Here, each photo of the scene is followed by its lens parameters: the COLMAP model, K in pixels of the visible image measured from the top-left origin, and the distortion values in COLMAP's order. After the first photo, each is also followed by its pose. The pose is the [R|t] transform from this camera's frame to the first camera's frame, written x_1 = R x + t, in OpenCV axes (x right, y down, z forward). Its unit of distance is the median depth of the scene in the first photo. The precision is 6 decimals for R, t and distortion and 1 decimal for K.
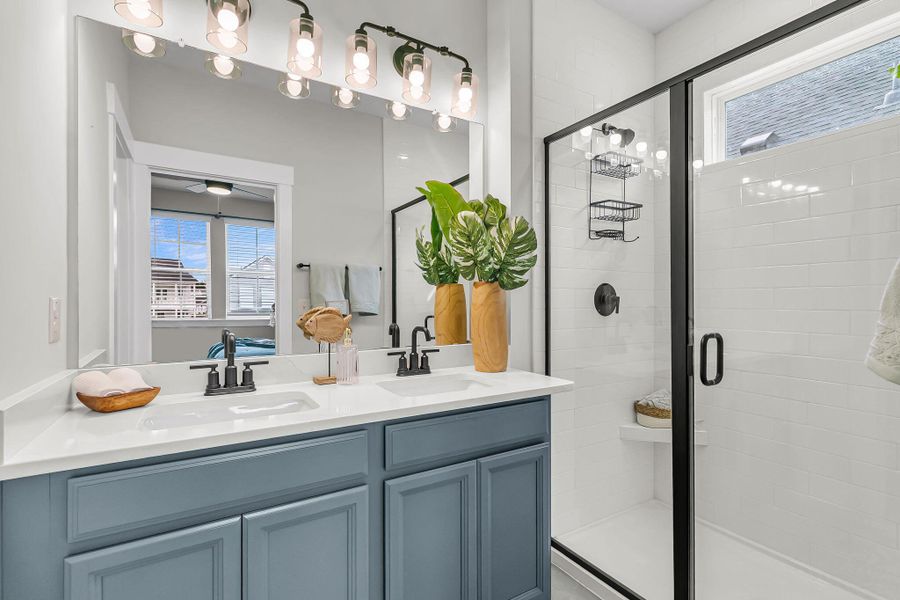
lens RADIAL K [[418.5, 0, 453.2], [0, 418.5, 298.7], [0, 0, 1]] dist [0.002755, 0.000661]
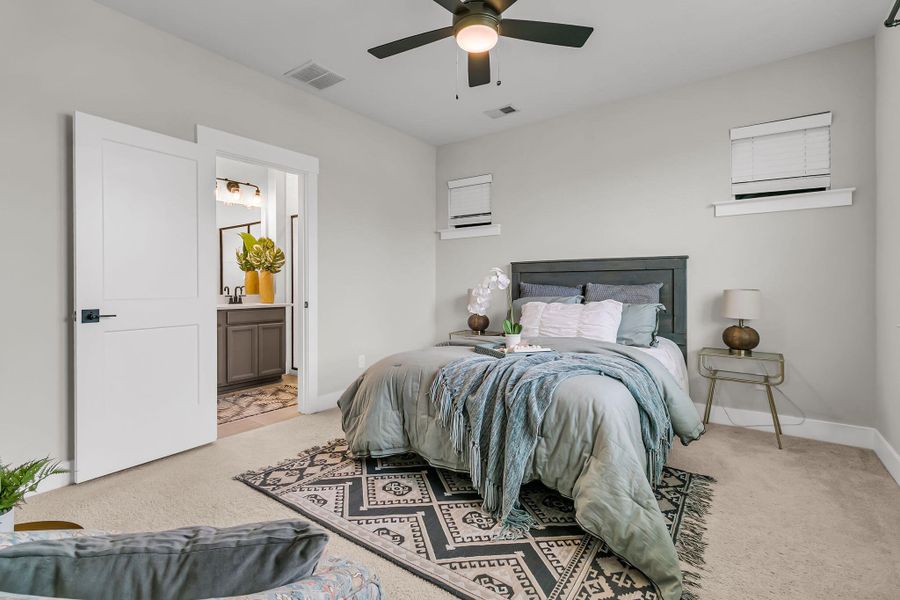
lens RADIAL K [[415.0, 0, 454.0], [0, 415.0, 292.2], [0, 0, 1]] dist [0.000114, 0.000453]
pose [[0.919229, -0.001697, 0.393720, 0.139983], [-0.002731, 0.999939, 0.010687, 0.068036], [-0.393714, -0.010899, 0.919168, -1.921276]]
